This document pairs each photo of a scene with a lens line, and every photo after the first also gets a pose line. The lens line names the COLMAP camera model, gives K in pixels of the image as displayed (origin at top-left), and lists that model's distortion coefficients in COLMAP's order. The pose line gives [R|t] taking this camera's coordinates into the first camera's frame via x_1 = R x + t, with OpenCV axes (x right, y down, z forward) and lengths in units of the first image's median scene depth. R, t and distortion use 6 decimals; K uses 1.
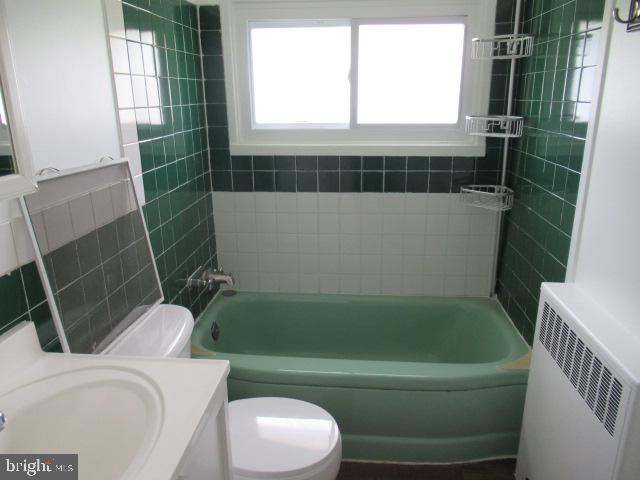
lens RADIAL K [[474.6, 0, 320.8], [0, 474.6, 240.7], [0, 0, 1]] dist [-0.013440, 0.001247]
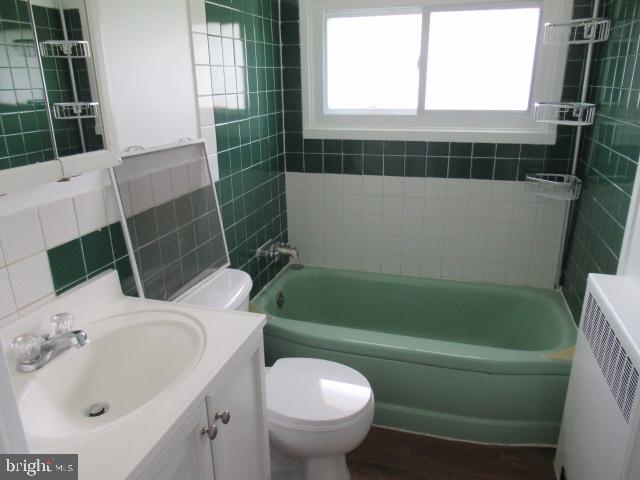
lens RADIAL K [[474.6, 0, 320.5], [0, 474.6, 239.5], [0, 0, 1]] dist [-0.013440, 0.001247]
pose [[0.979427, 0.059272, -0.192896, 0.087830], [-0.053562, 0.997962, 0.034686, 0.011491], [0.194559, -0.023641, 0.980606, -0.065947]]
